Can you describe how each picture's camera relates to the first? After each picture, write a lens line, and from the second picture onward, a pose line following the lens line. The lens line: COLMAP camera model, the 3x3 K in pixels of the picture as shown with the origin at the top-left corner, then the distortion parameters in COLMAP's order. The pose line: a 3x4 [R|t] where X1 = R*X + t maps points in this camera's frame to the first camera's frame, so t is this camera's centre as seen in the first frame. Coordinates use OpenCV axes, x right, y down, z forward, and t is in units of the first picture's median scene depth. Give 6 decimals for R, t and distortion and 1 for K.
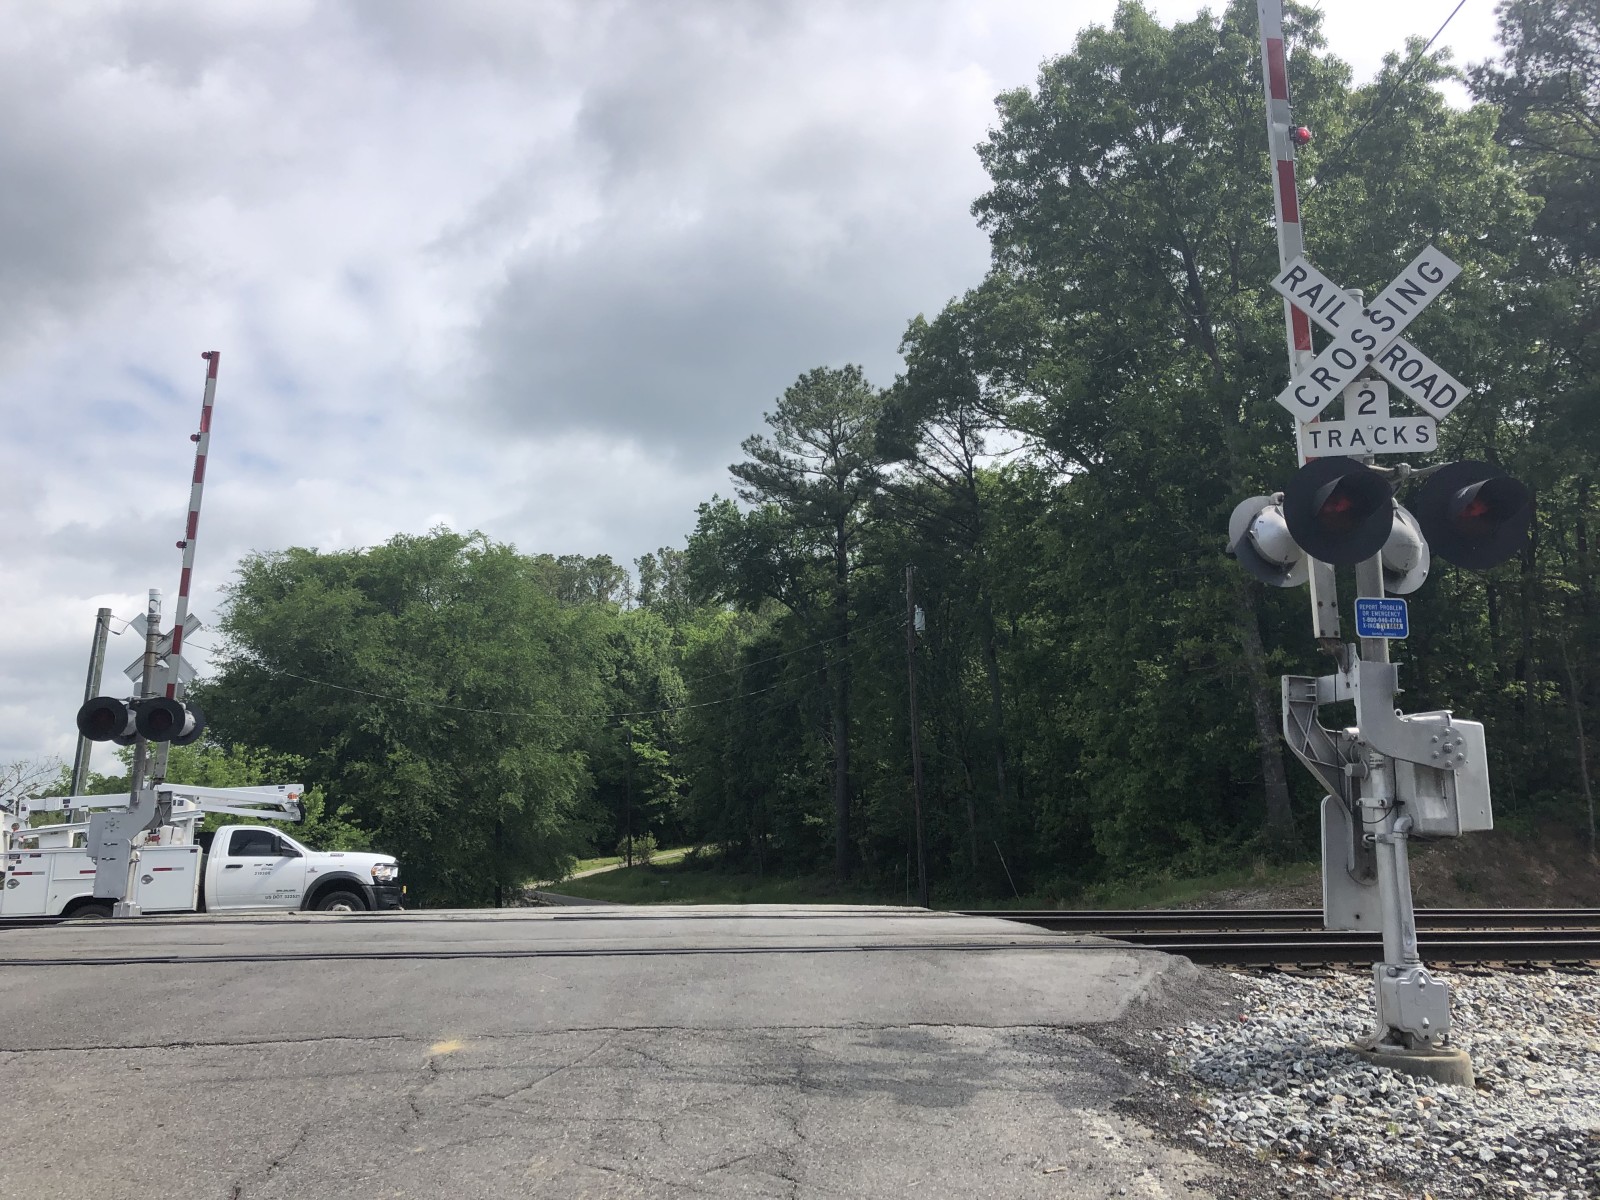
lens RADIAL K [[1316.4, 0, 800.0], [0, 1316.4, 600.0], [0, 0, 1]] dist [0.003498, 0.003019]
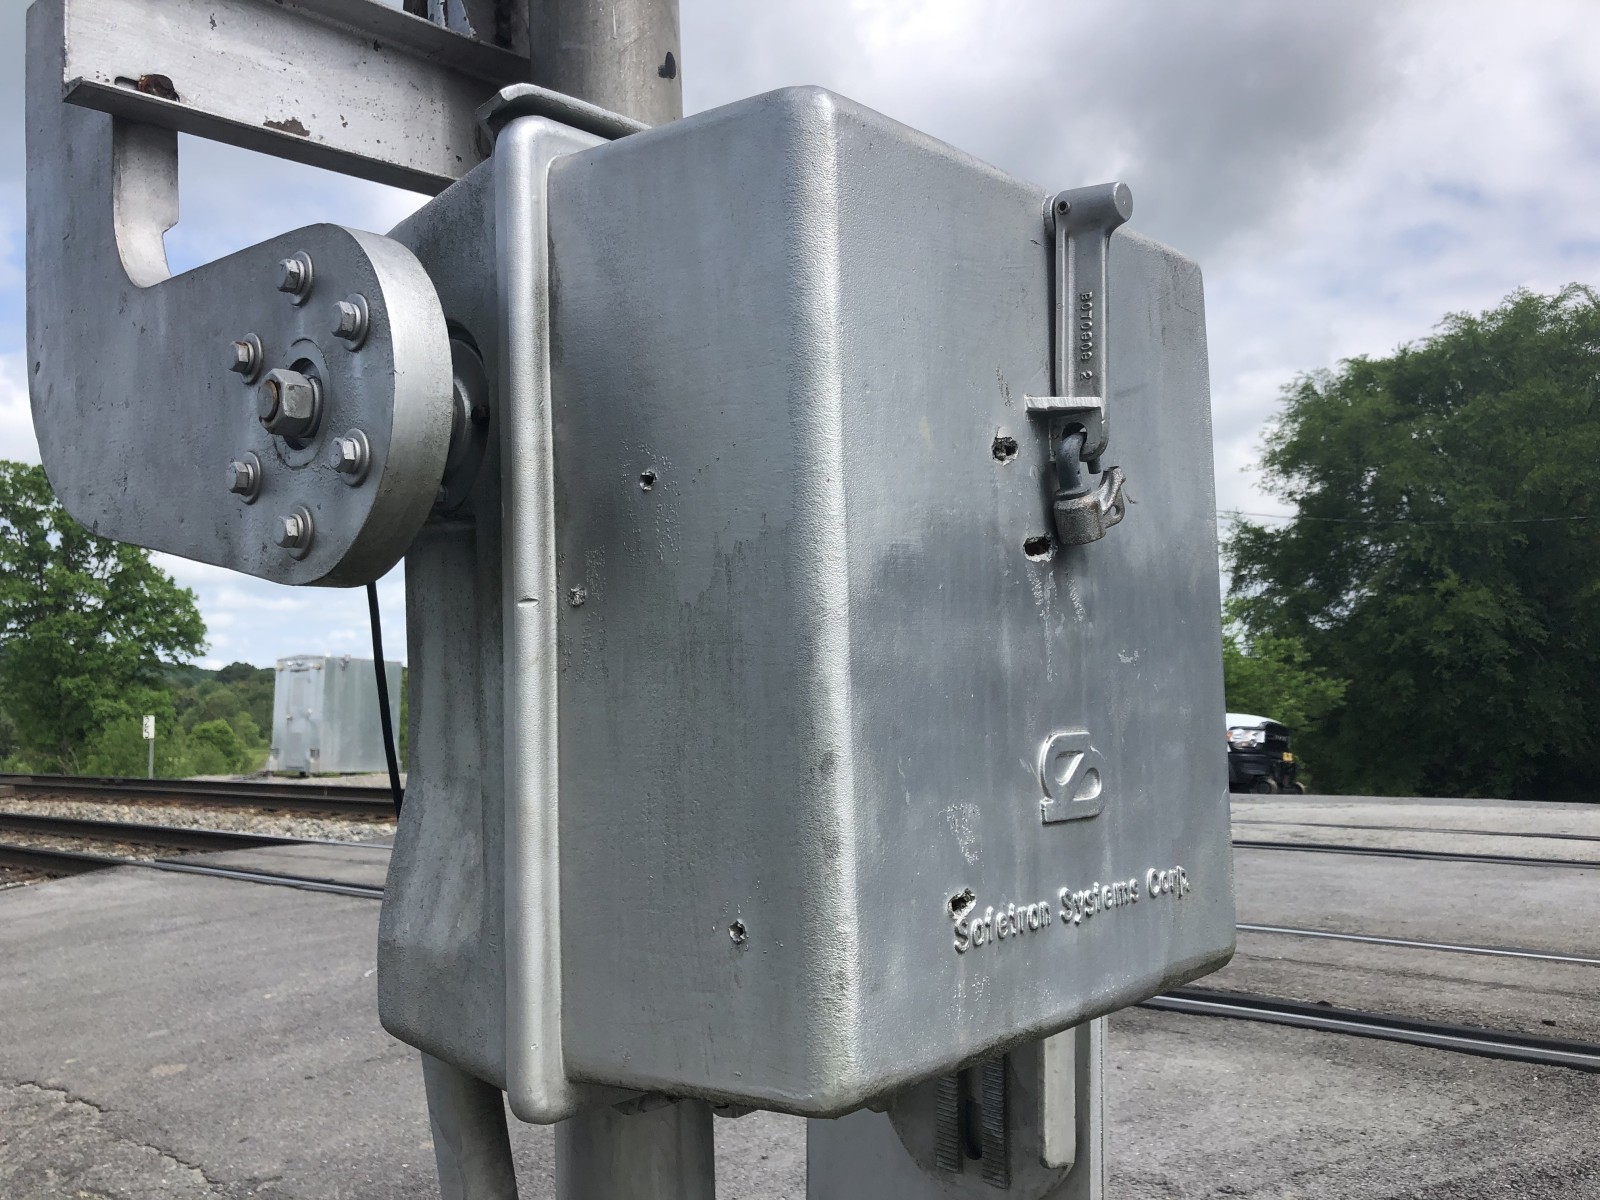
lens RADIAL K [[1316.4, 0, 800.0], [0, 1316.4, 600.0], [0, 0, 1]] dist [0.003498, 0.003019]
pose [[0.553215, -0.069324, -0.830149, 0.135041], [0.177896, 0.983375, 0.036431, 0.021495], [0.813822, -0.167835, 0.556351, 0.174540]]
